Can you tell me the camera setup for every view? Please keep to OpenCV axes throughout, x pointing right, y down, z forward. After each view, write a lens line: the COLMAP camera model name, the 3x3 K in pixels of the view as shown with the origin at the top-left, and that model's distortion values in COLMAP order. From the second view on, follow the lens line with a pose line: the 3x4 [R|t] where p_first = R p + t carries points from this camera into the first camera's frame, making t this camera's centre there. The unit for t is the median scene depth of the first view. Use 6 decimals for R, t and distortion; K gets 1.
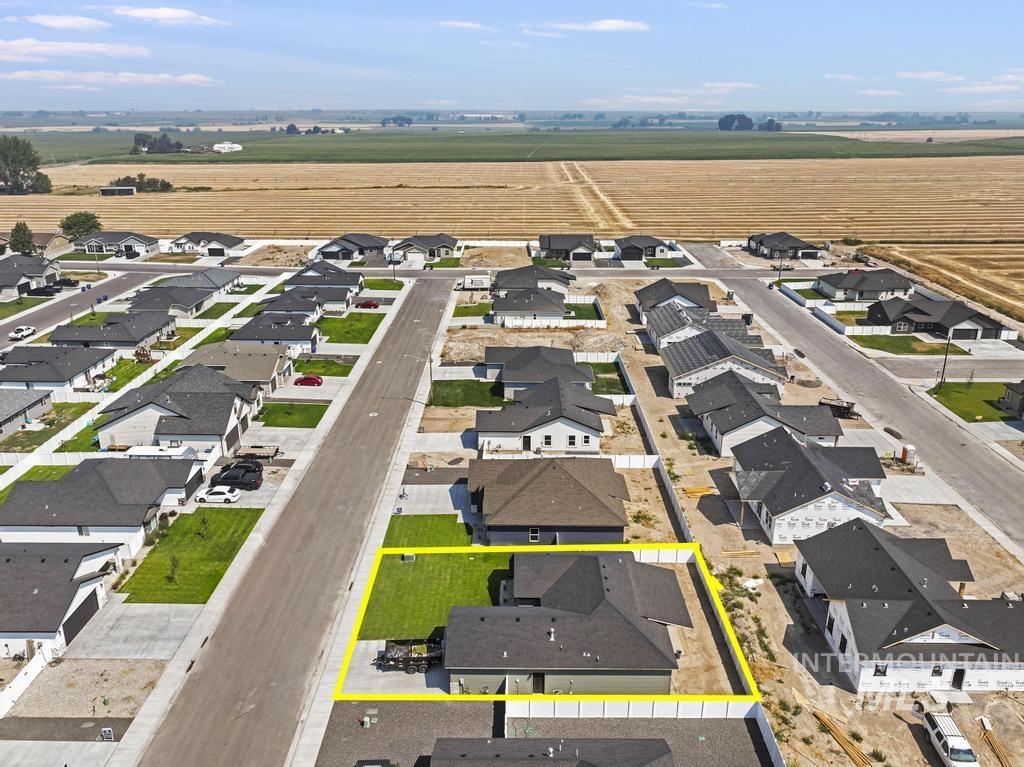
lens RADIAL K [[767.1, 0, 506.3], [0, 767.1, 381.0], [0, 0, 1]] dist [0.010837, 0.001461]
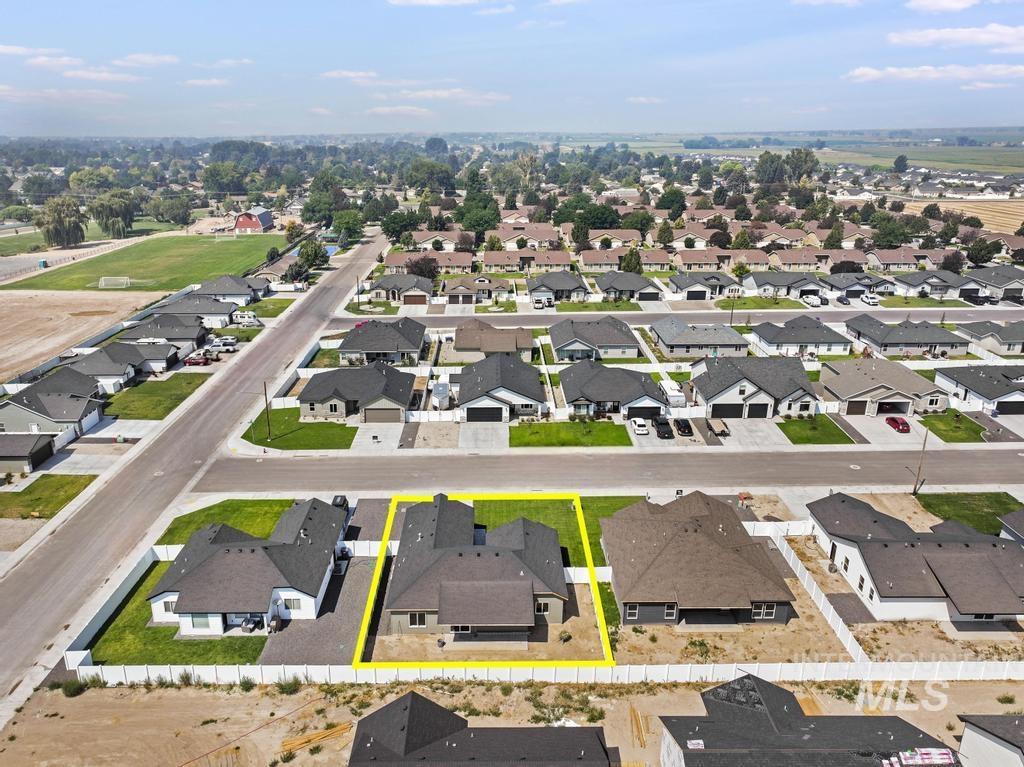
lens RADIAL K [[691.4, 0, 491.8], [0, 691.4, 442.0], [0, 0, 1]] dist [0.007434, 0.004103]
pose [[0.015530, 0.413025, -0.910587, 0.442488], [-0.332737, 0.860927, 0.384825, -0.123251], [0.942892, 0.297010, 0.150799, 0.380520]]
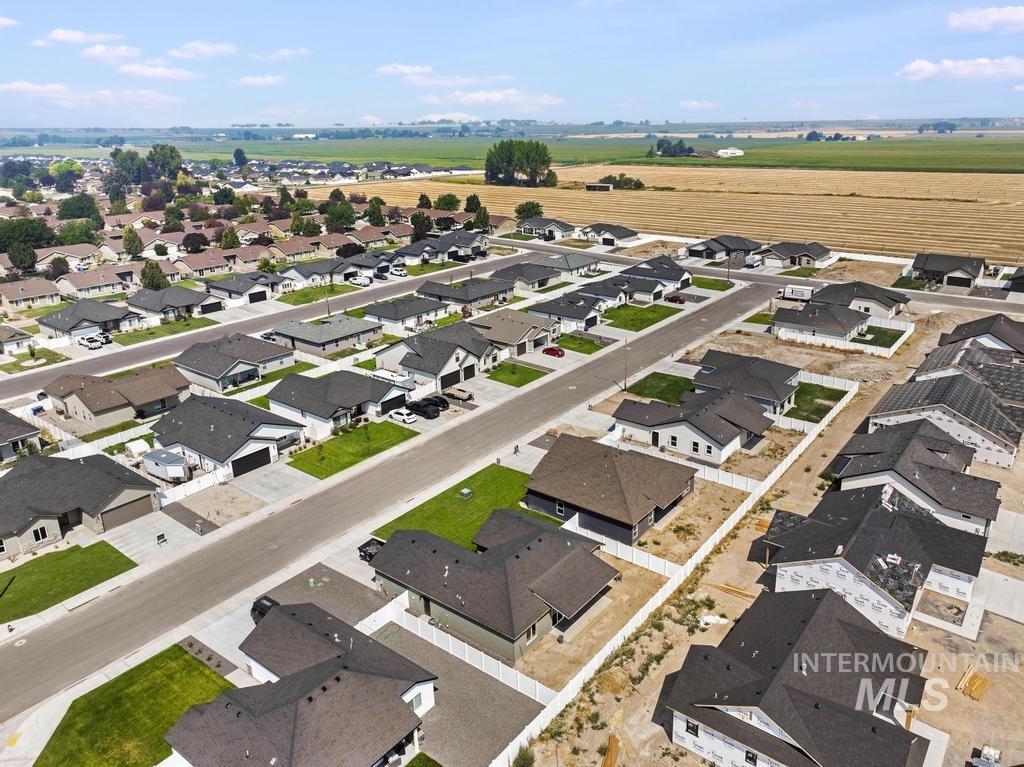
lens RADIAL K [[728.6, 0, 529.1], [0, 728.6, 387.2], [0, 0, 1]] dist [0.008102, 0.001672]
pose [[0.803105, 0.199038, -0.561610, 0.306270], [-0.190747, 0.978836, 0.074136, -0.019748], [0.564480, 0.047587, 0.824074, 0.065503]]
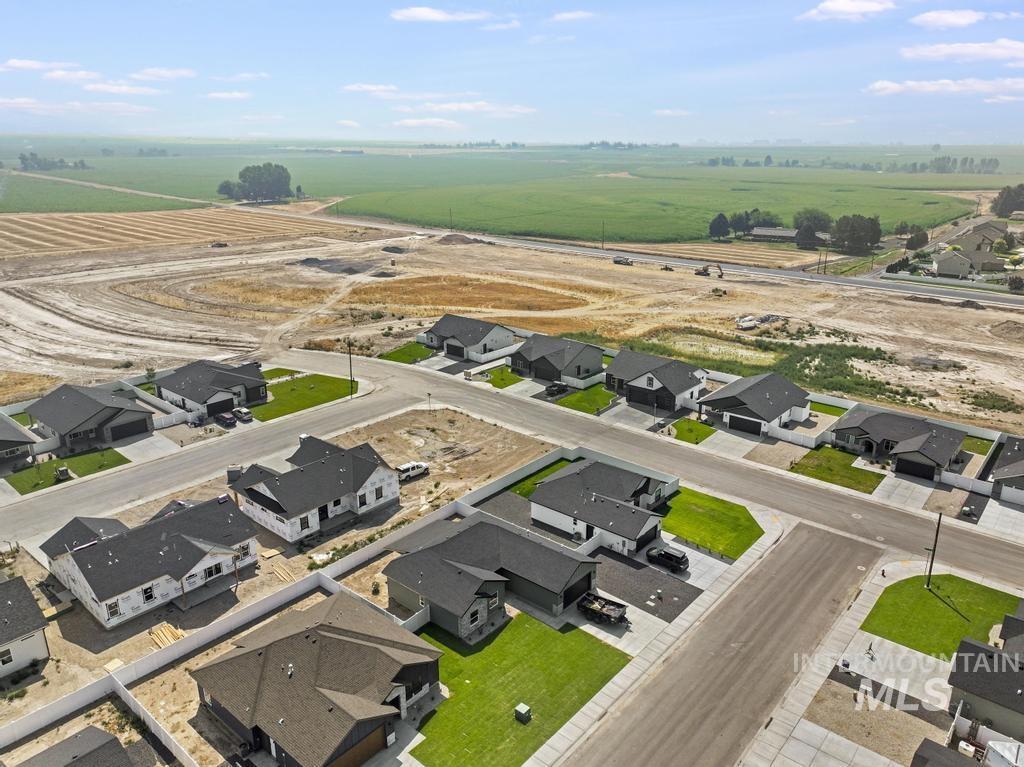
lens RADIAL K [[741.1, 0, 527.9], [0, 741.1, 384.1], [0, 0, 1]] dist [0.006105, 0.003234]
pose [[-0.781767, -0.200326, 0.590517, -0.293226], [0.205047, 0.811746, 0.546831, -0.271876], [-0.588894, 0.548578, -0.593520, 0.706319]]
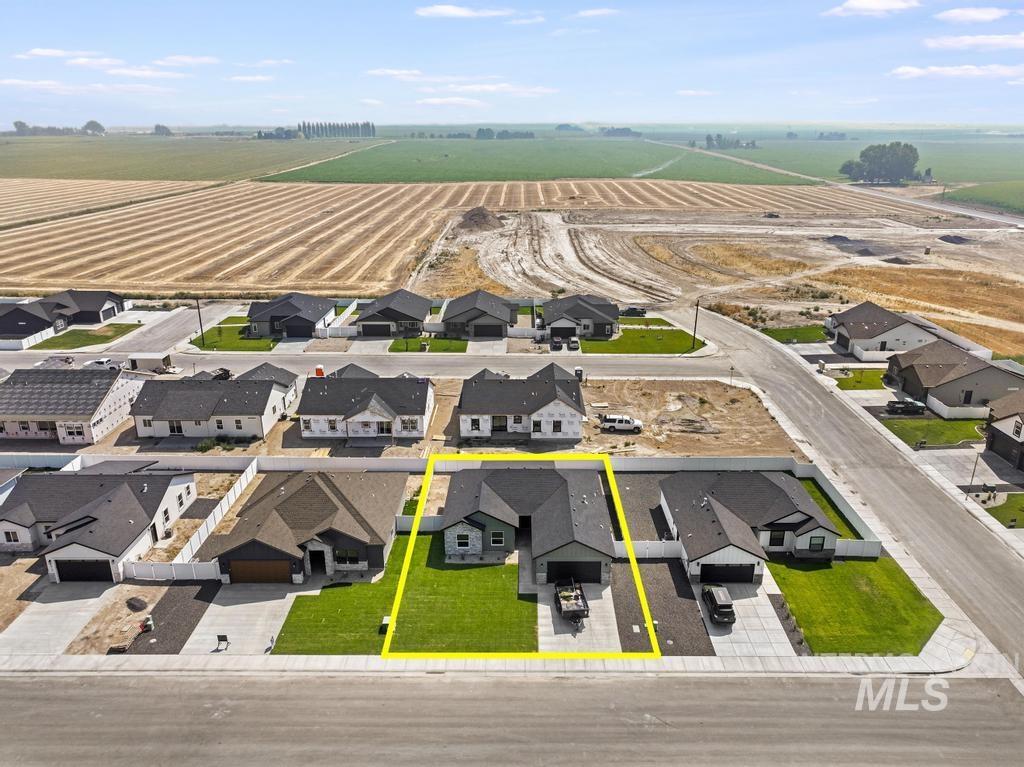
lens RADIAL K [[728.6, 0, 529.1], [0, 728.6, 387.2], [0, 0, 1]] dist [0.008102, 0.001672]
pose [[-0.024484, -0.340017, 0.940100, -0.430659], [0.332278, 0.884150, 0.328435, -0.112498], [-0.942864, 0.320416, 0.091333, 0.390651]]
